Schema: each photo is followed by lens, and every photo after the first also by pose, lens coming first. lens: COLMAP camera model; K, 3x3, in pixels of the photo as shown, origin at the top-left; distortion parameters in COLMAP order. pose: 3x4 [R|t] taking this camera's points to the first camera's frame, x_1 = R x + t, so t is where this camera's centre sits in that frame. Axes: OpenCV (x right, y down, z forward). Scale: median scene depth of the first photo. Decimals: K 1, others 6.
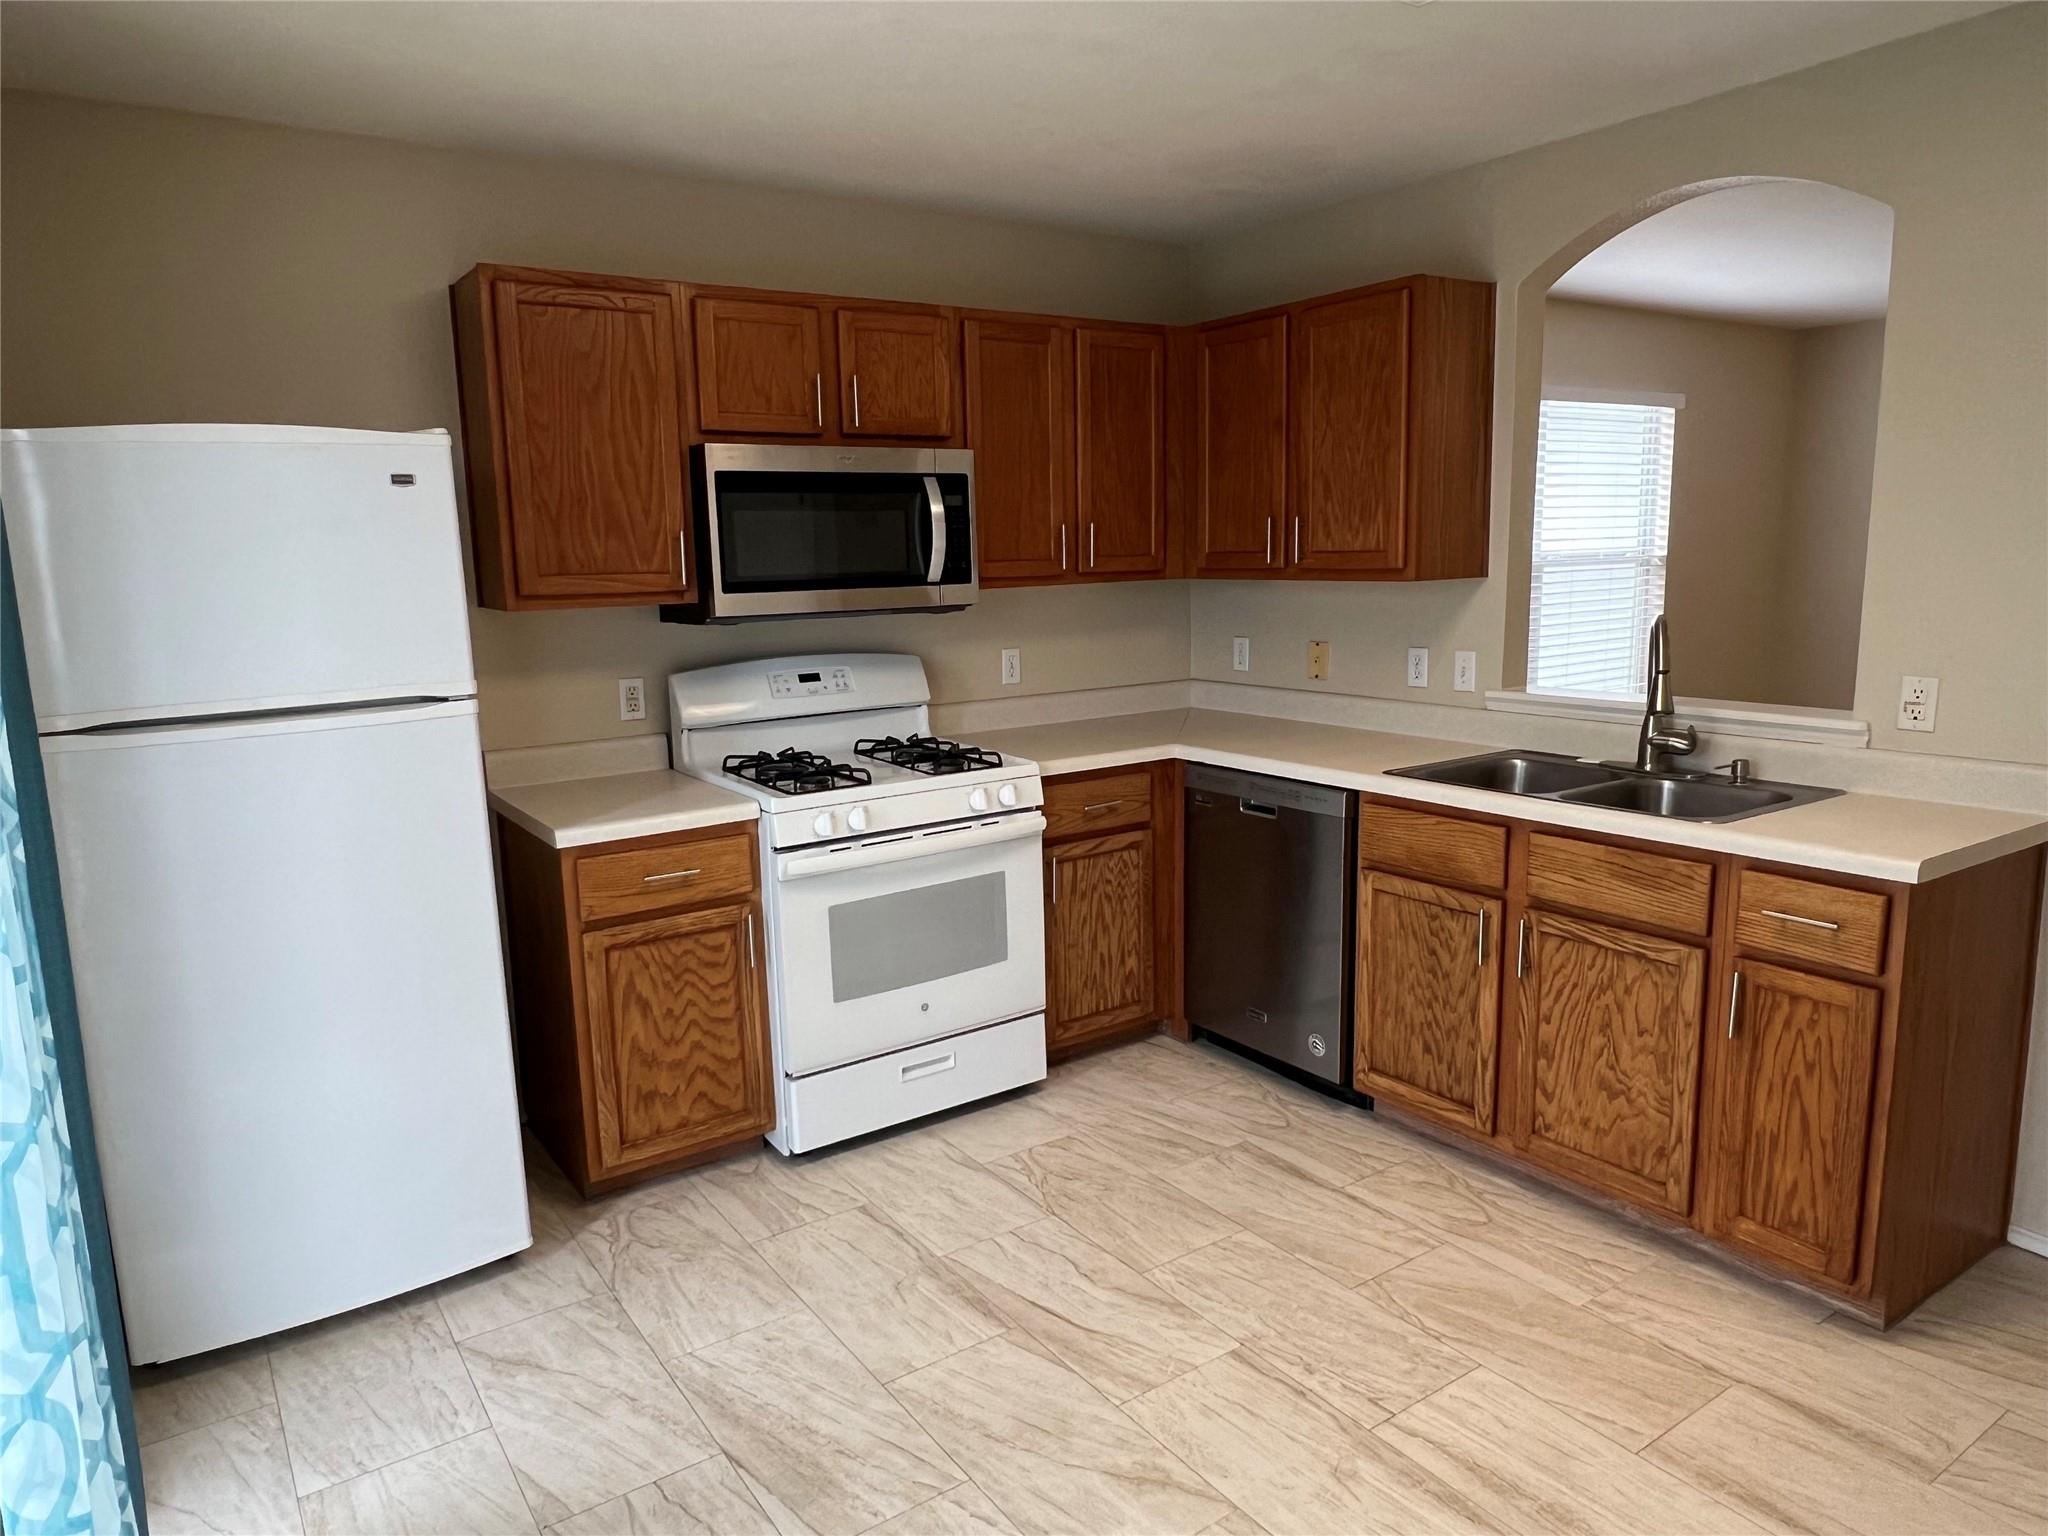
lens RADIAL K [[1322.1, 0, 1009.2], [0, 1322.1, 775.4], [0, 0, 1]] dist [0.001220, -0.002834]
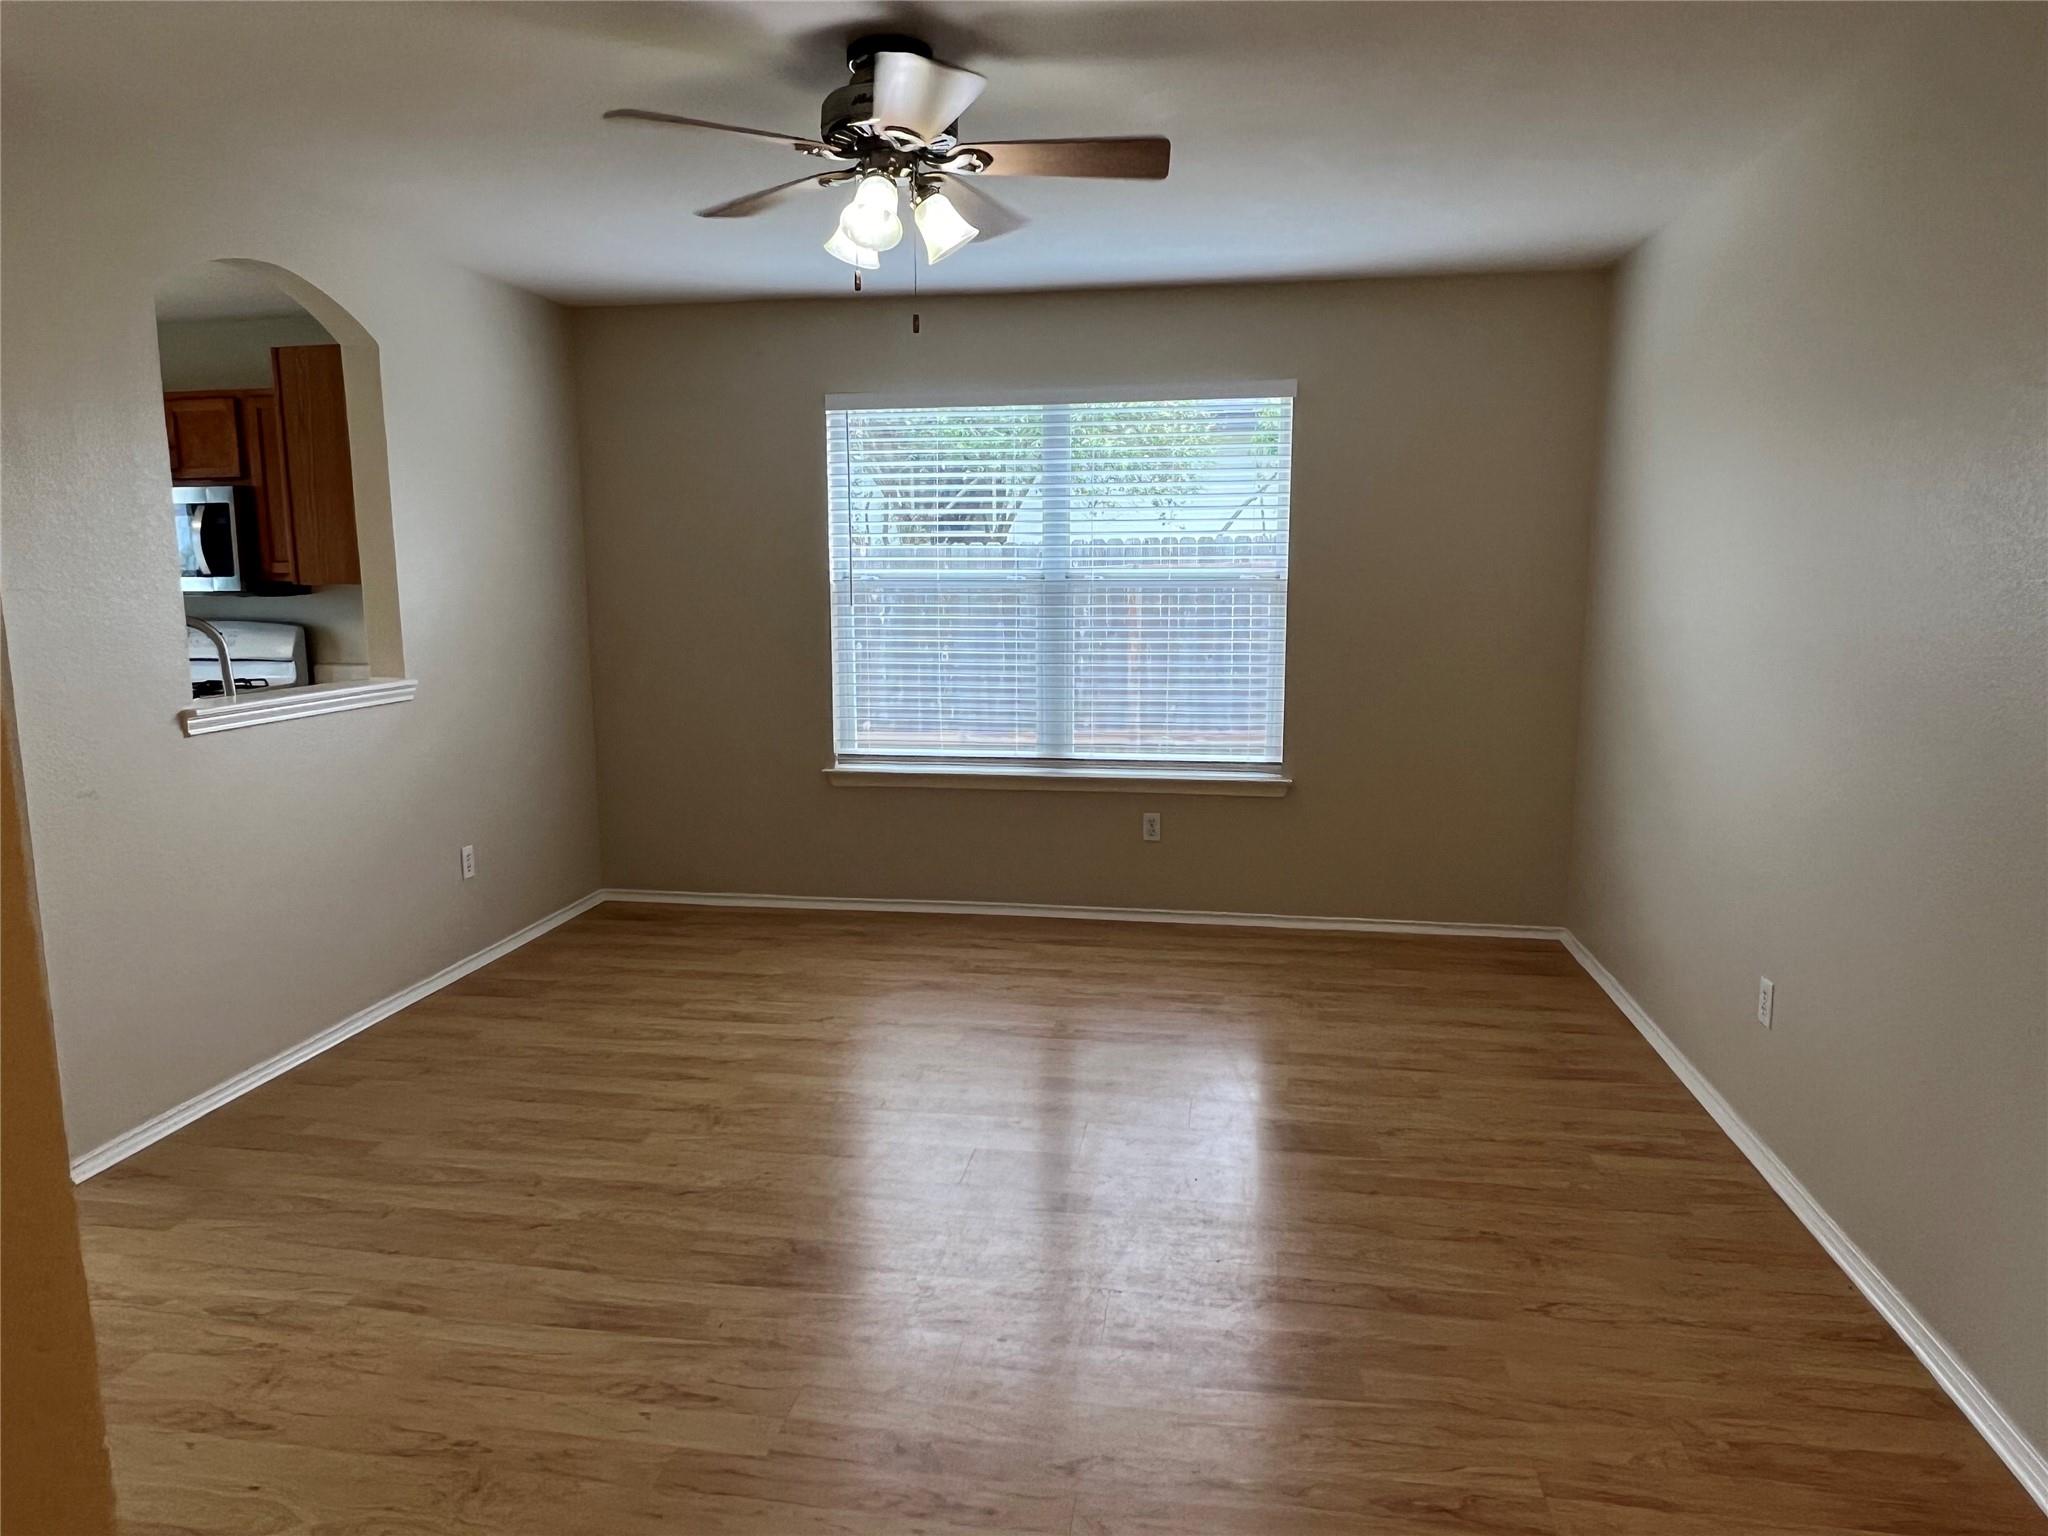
lens RADIAL K [[1322.1, 0, 1012.4], [0, 1322.1, 765.2], [0, 0, 1]] dist [0.002138, -0.004930]
pose [[0.721344, 0.126005, -0.681018, 1.882542], [-0.130832, 0.990398, 0.044669, -0.135113], [0.680107, 0.056877, 0.730903, 0.611416]]
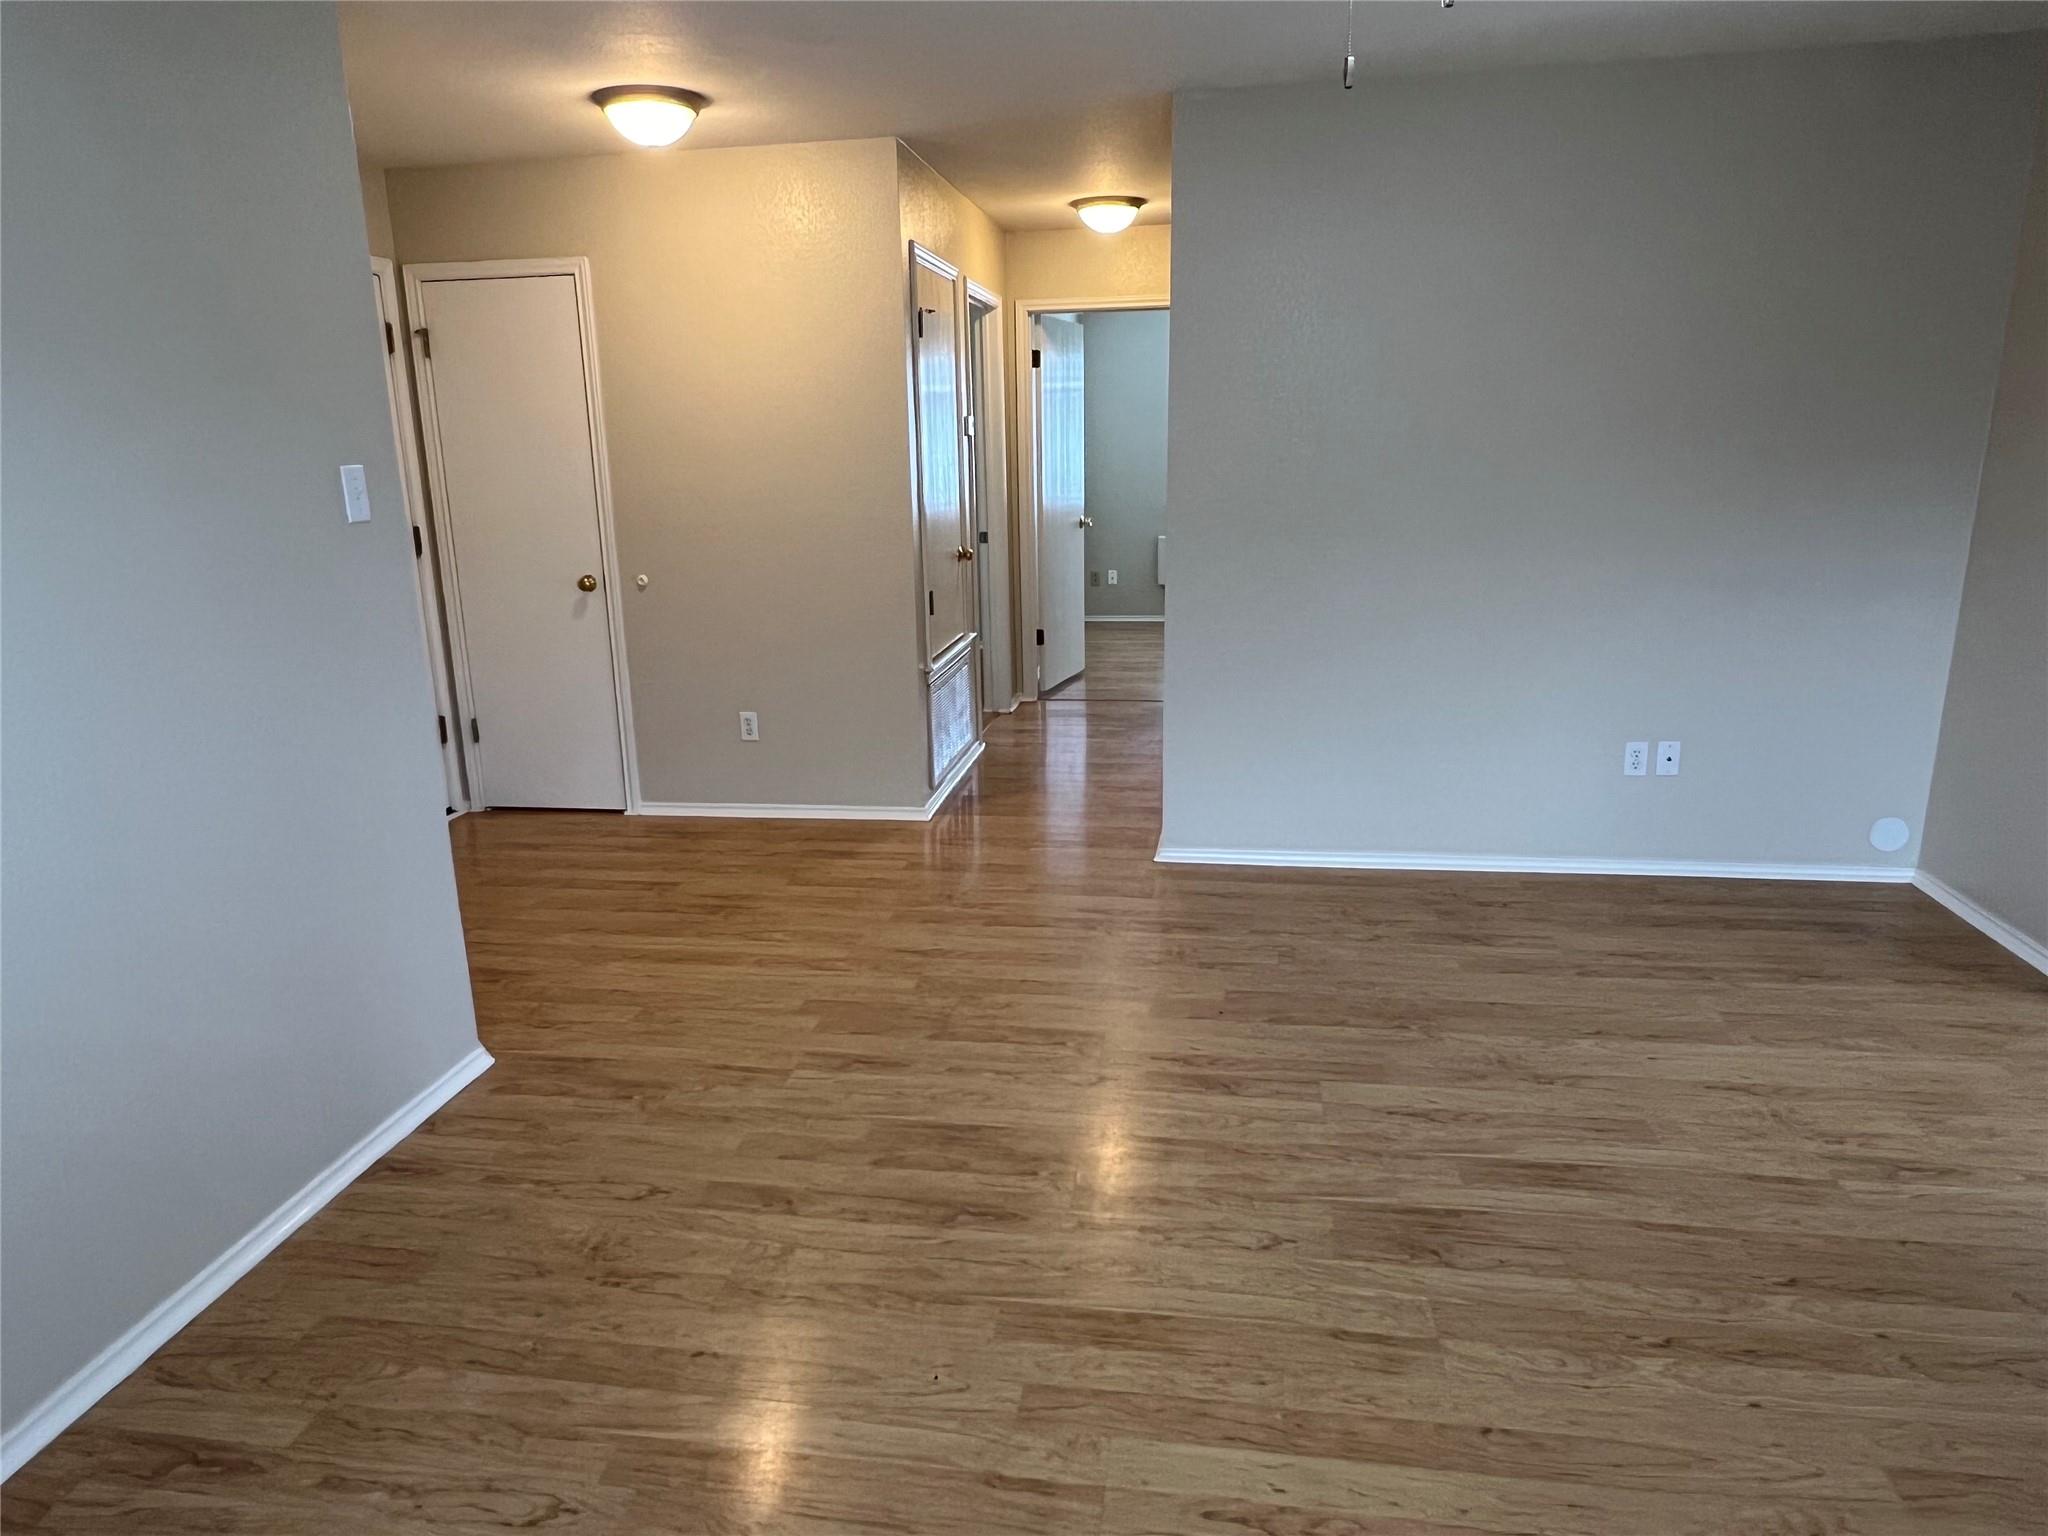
lens RADIAL K [[1310.5, 0, 1012.5], [0, 1310.5, 766.1], [0, 0, 1]] dist [-0.004127, -0.001233]
pose [[-0.723398, -0.130064, 0.678070, 0.903361], [0.158993, 0.924320, 0.346920, -0.315193], [-0.671876, 0.358769, -0.647972, 1.744378]]
